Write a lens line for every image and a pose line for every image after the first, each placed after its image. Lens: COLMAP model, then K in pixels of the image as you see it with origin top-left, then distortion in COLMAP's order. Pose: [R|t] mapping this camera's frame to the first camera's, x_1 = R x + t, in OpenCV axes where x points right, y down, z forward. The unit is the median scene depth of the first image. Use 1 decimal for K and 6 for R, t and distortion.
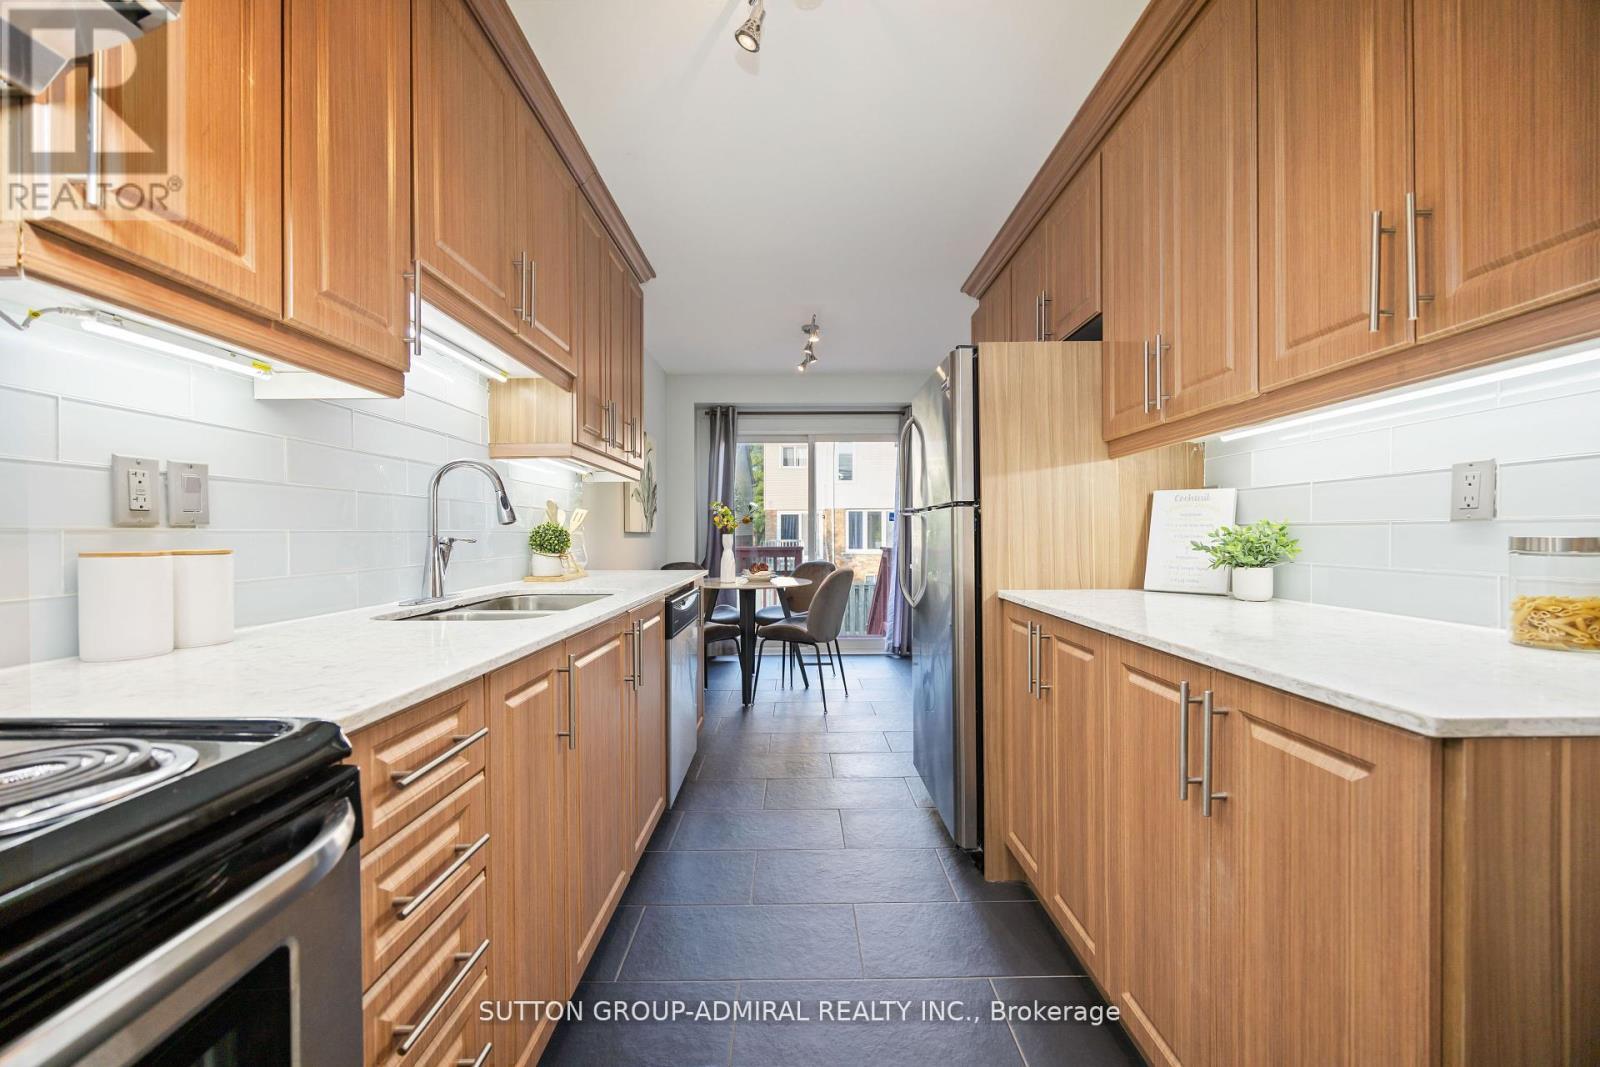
lens RADIAL K [[607.4, 0, 797.6], [0, 607.4, 535.5], [0, 0, 1]] dist [-0.001371, 0.000178]
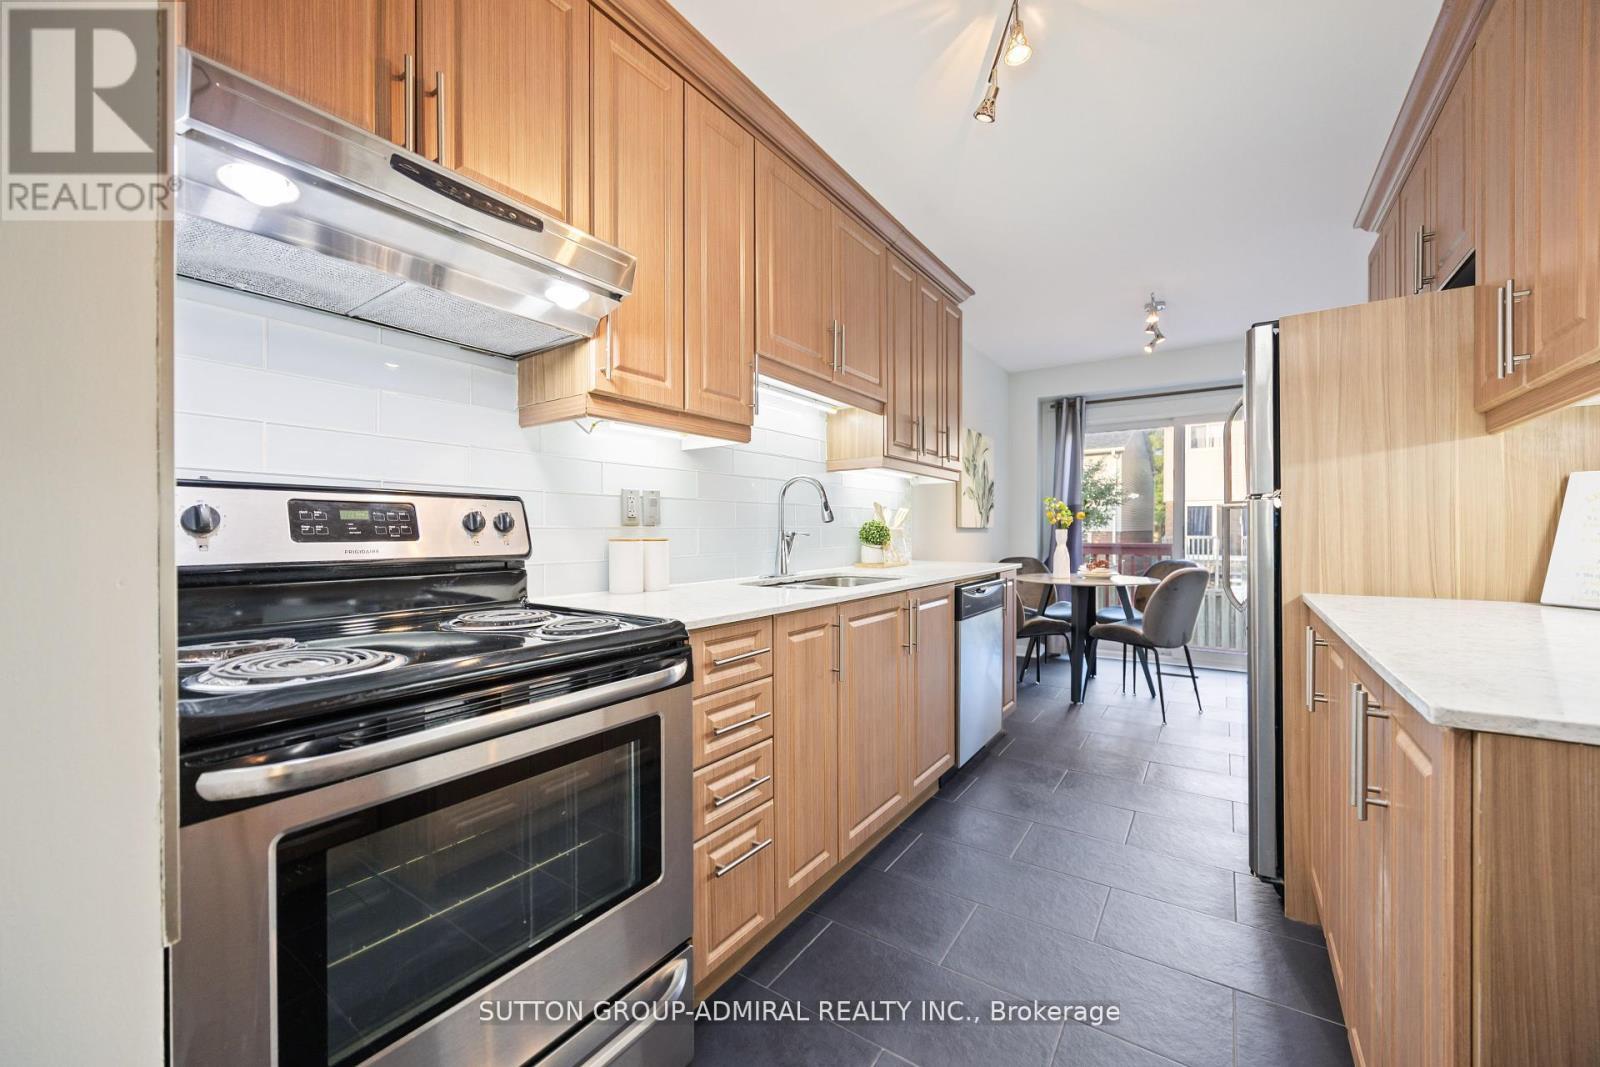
lens RADIAL K [[607.4, 0, 801.5], [0, 607.4, 530.3], [0, 0, 1]] dist [-0.001371, 0.000178]
pose [[0.829678, 0.001183, -0.558240, 0.225719], [-0.001370, 0.999999, 0.000083, -0.001189], [0.558240, 0.000696, 0.829679, -0.150996]]
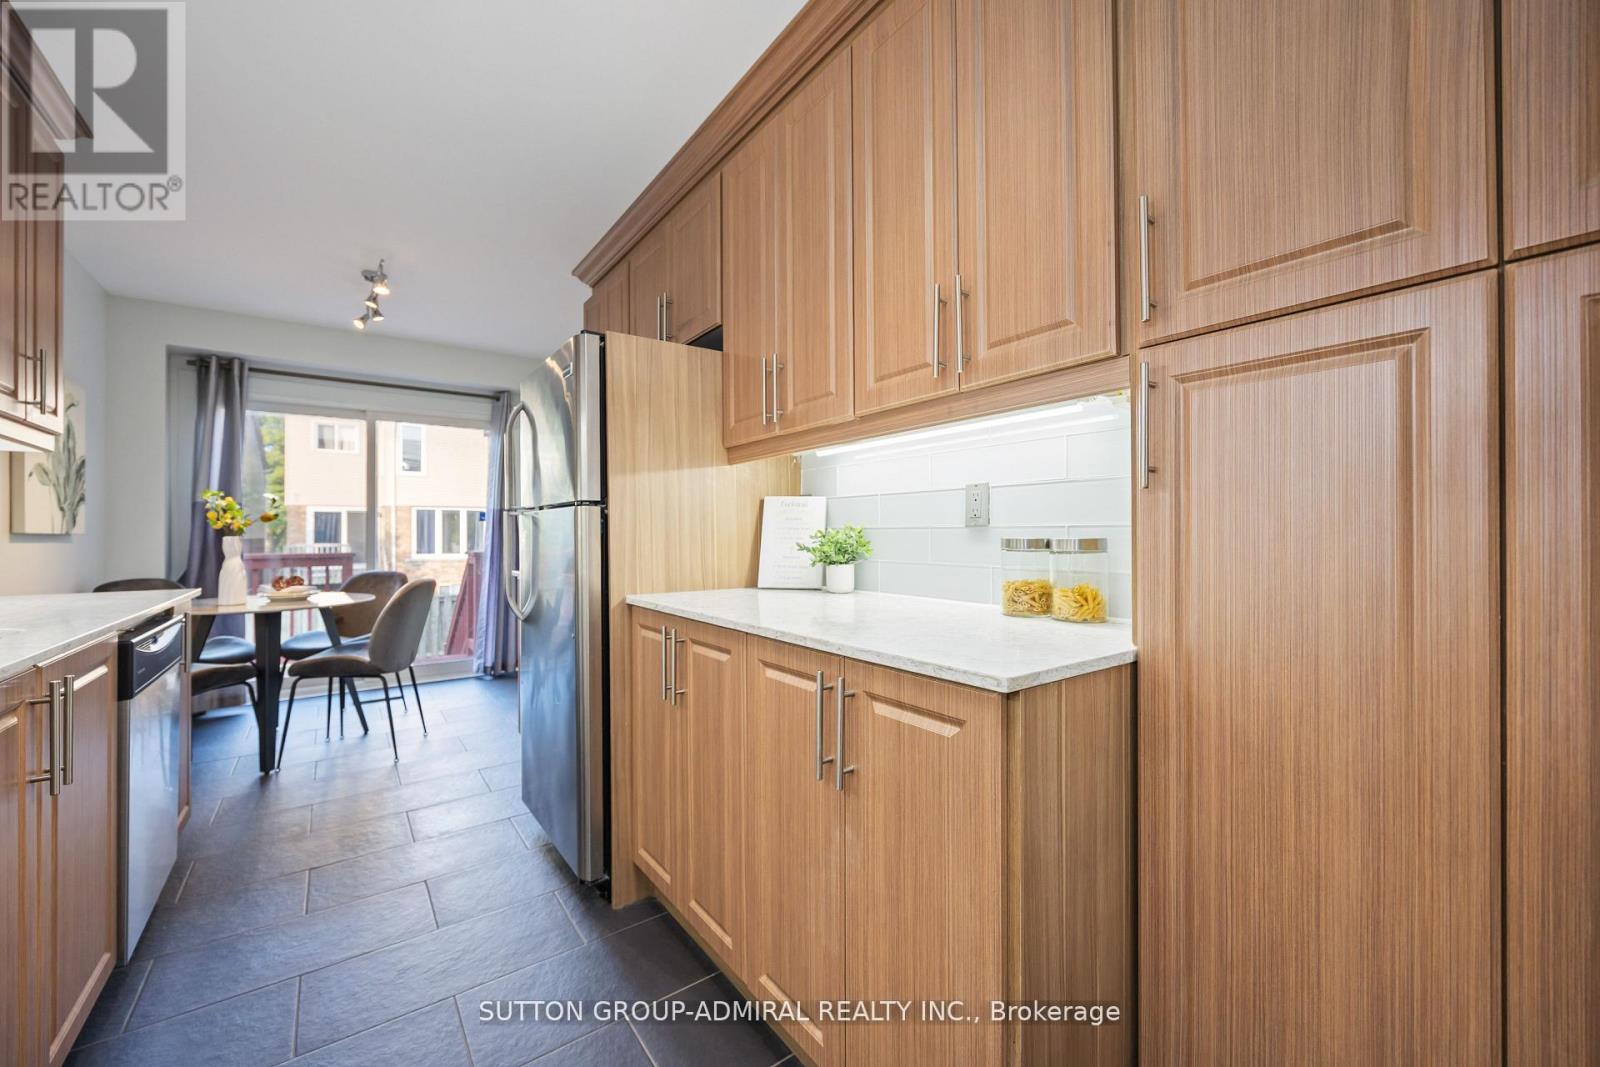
lens RADIAL K [[629.9, 0, 791.8], [0, 629.9, 530.3], [0, 0, 1]] dist [0.002462, -0.001001]
pose [[0.812956, 0.005003, 0.582304, -0.033820], [0.001845, 0.999936, -0.011168, -0.000367], [-0.582323, 0.010153, 0.812894, 0.052731]]
